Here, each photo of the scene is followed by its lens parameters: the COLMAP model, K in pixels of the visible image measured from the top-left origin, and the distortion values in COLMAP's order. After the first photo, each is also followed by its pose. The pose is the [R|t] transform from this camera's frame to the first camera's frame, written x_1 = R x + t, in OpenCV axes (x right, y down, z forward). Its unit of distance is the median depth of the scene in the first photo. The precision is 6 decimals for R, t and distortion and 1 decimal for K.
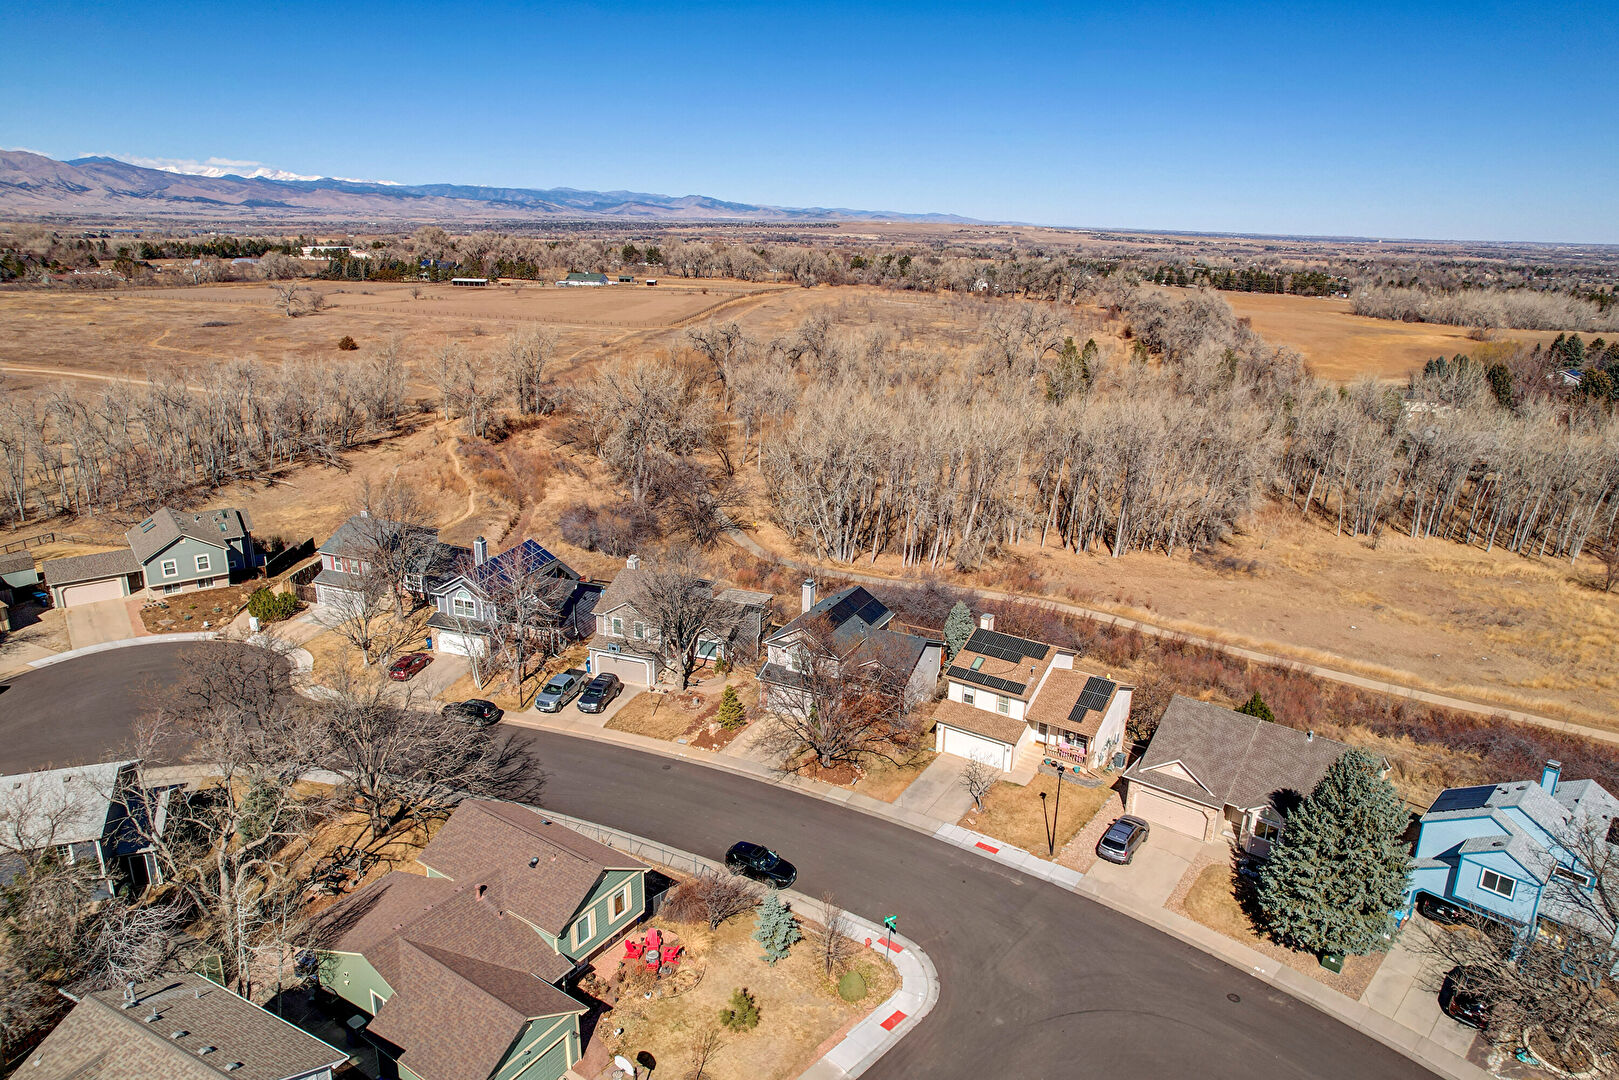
lens RADIAL K [[1162.4, 0, 808.7], [0, 1162.4, 450.8], [0, 0, 1]] dist [-0.083415, 0.072450]
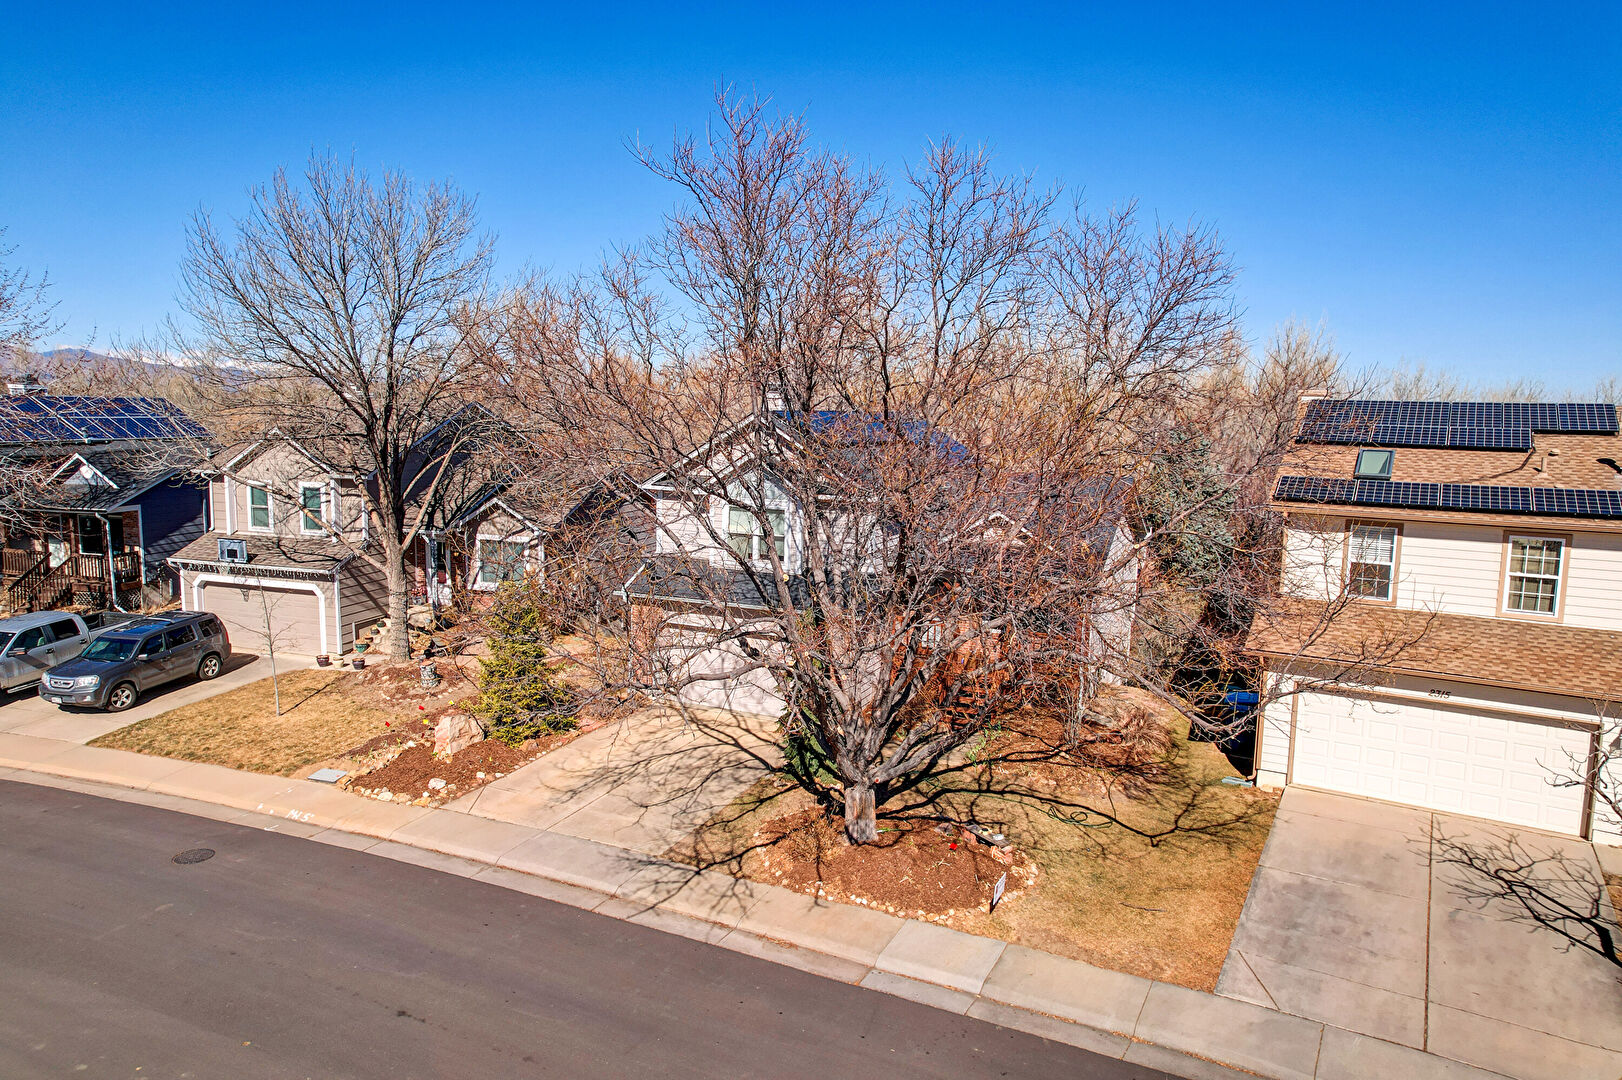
lens RADIAL K [[1060.8, 0, 821.8], [0, 1060.8, 521.3], [0, 0, 1]] dist [-0.089807, 0.083405]
pose [[0.998661, -0.002374, 0.051676, -0.003895], [0.009115, 0.991392, -0.130606, 0.222716], [-0.050921, 0.130902, 0.990087, 0.733130]]
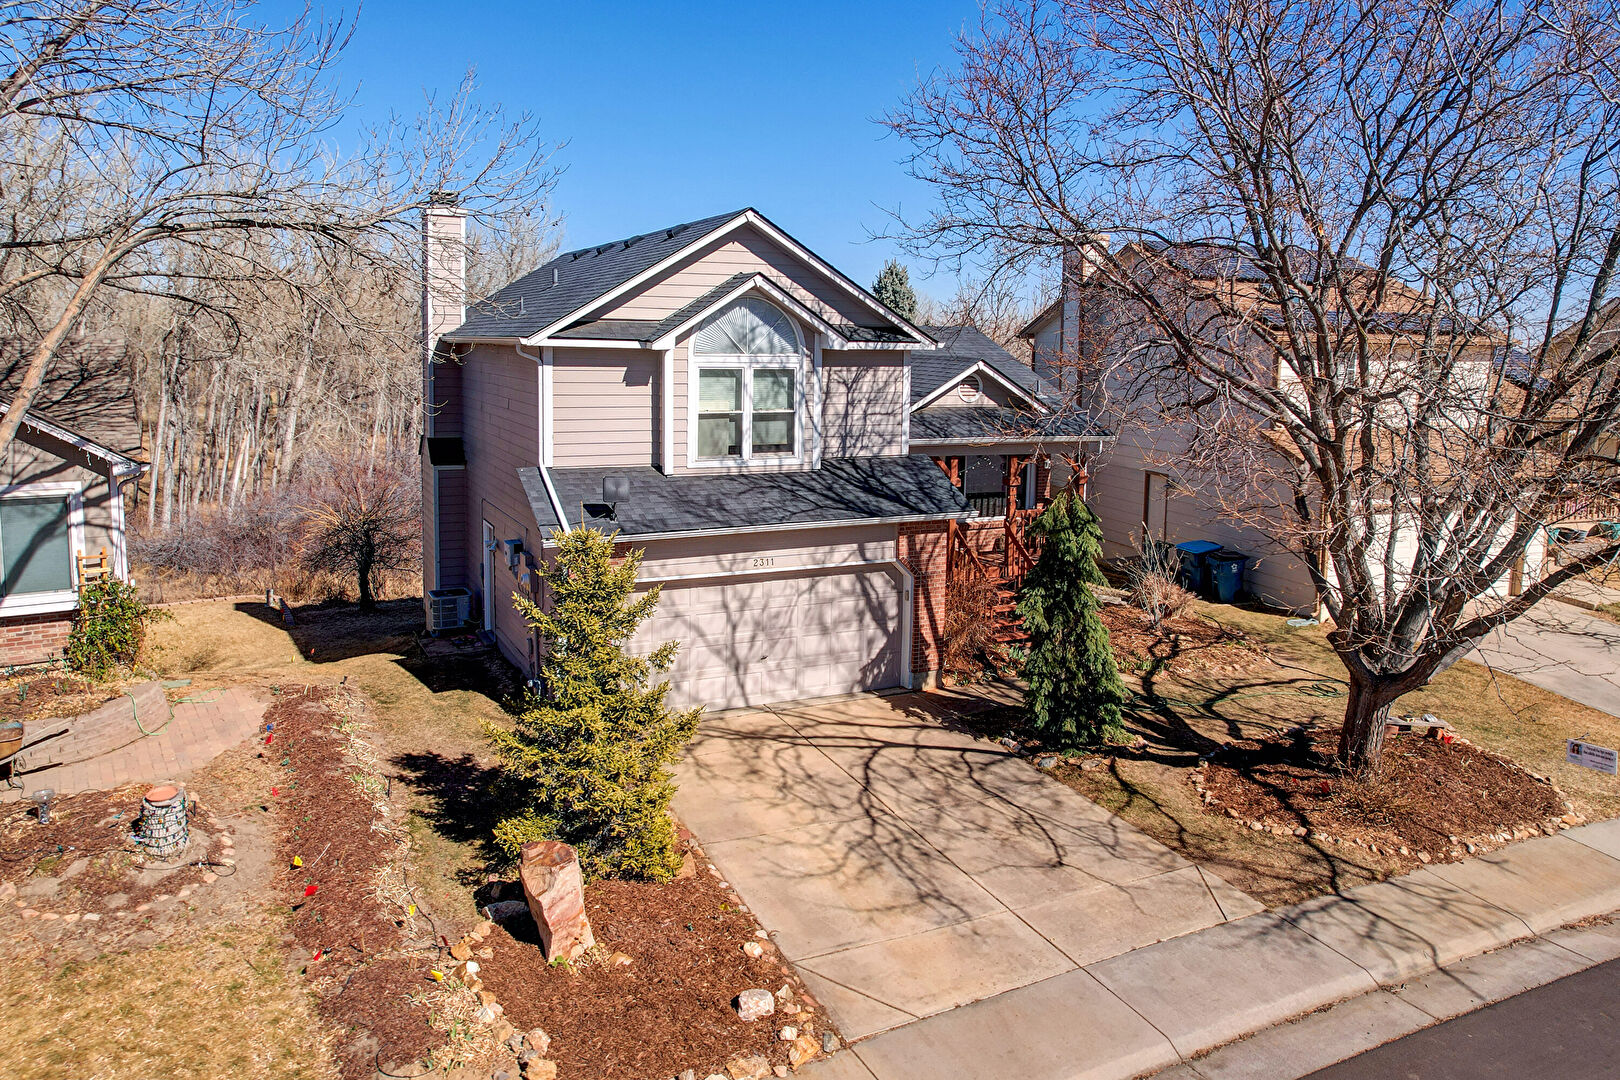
lens RADIAL K [[1163.1, 0, 809.2], [0, 1163.1, 450.8], [0, 0, 1]] dist [-0.083415, 0.072450]
pose [[0.592084, -0.084714, 0.801412, -0.160215], [0.190215, 0.981051, -0.036828, 0.203125], [-0.783106, 0.174246, 0.596978, 0.903053]]
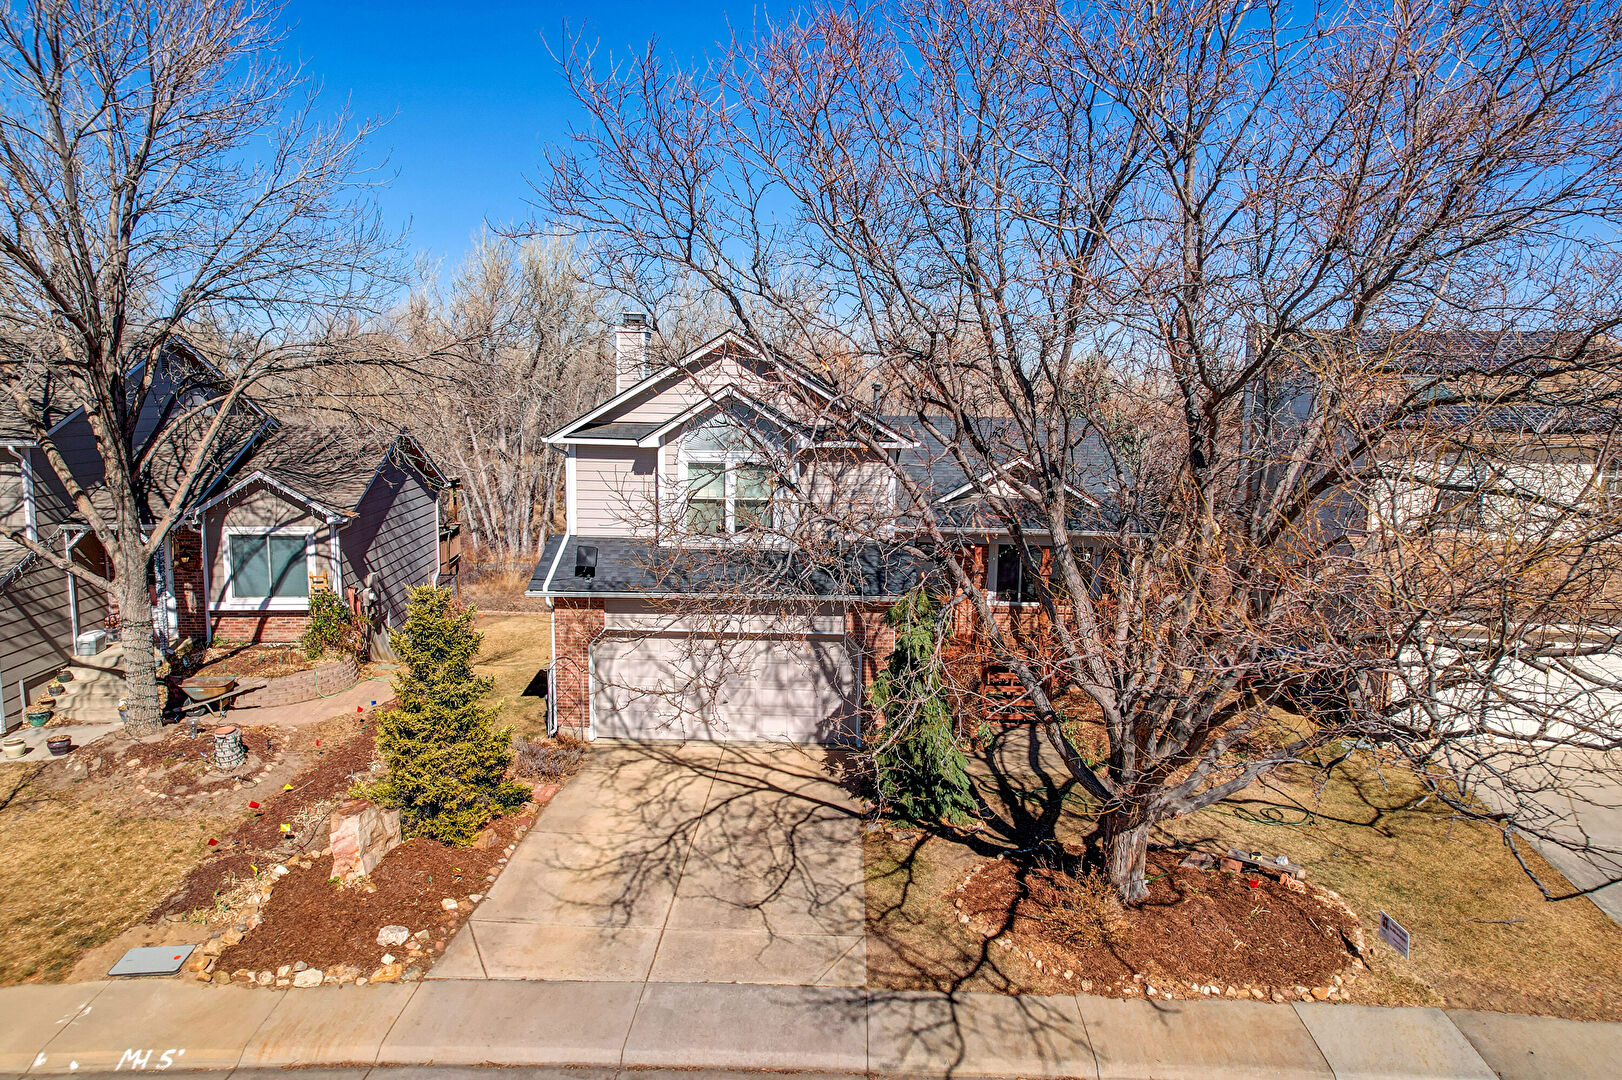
lens RADIAL K [[1060.8, 0, 821.8], [0, 1060.8, 521.3], [0, 0, 1]] dist [-0.089807, 0.083405]
pose [[0.898027, -0.055214, 0.436461, -0.085625], [0.106182, 0.989966, -0.093237, 0.214324], [-0.426933, 0.130074, 0.894879, 0.825580]]
